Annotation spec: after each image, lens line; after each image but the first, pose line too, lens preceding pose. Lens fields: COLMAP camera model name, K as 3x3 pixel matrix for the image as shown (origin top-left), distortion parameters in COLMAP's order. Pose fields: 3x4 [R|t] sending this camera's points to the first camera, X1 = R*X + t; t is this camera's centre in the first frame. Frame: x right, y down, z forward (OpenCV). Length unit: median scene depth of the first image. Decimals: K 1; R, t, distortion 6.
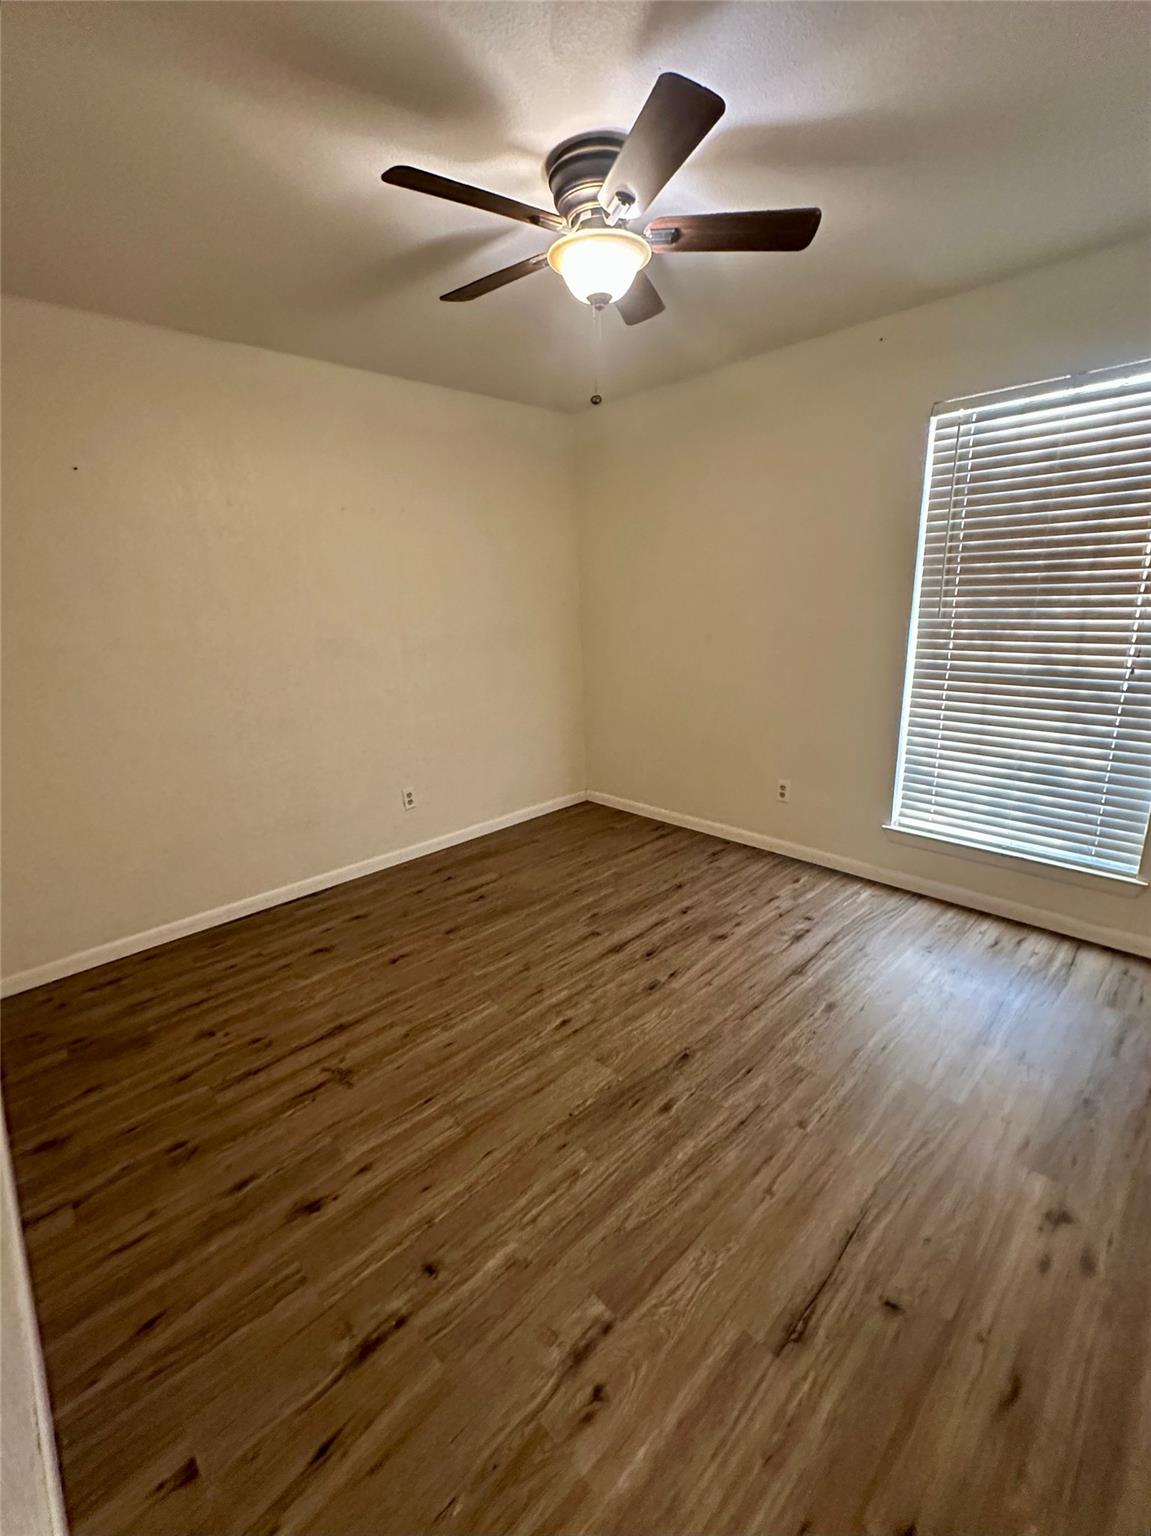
lens RADIAL K [[654.8, 0, 578.3], [0, 654.8, 769.1], [0, 0, 1]] dist [-0.001884, 0.000088]
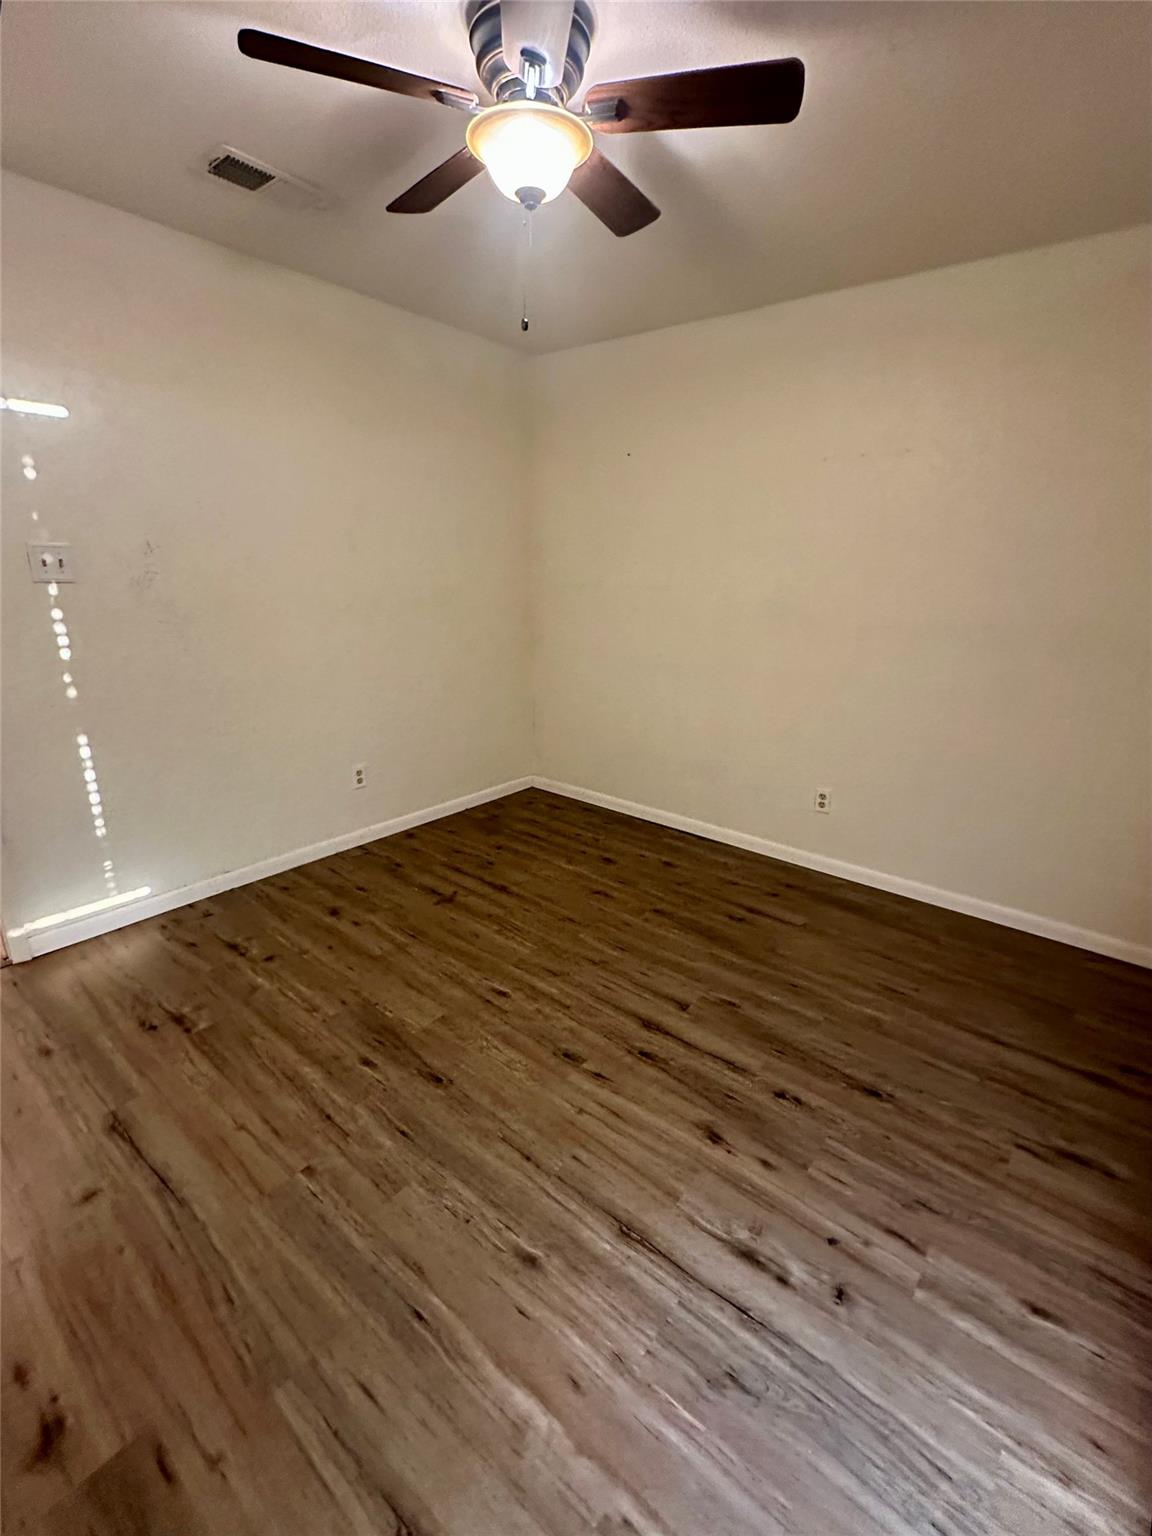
lens RADIAL K [[677.2, 0, 572.9], [0, 677.2, 769.5], [0, 0, 1]] dist [-0.003052, 0.000416]
pose [[0.113270, 0.329564, -0.937314, 0.831588], [-0.286977, 0.914029, 0.286697, -0.243485], [0.951217, 0.236514, 0.198110, 0.813786]]
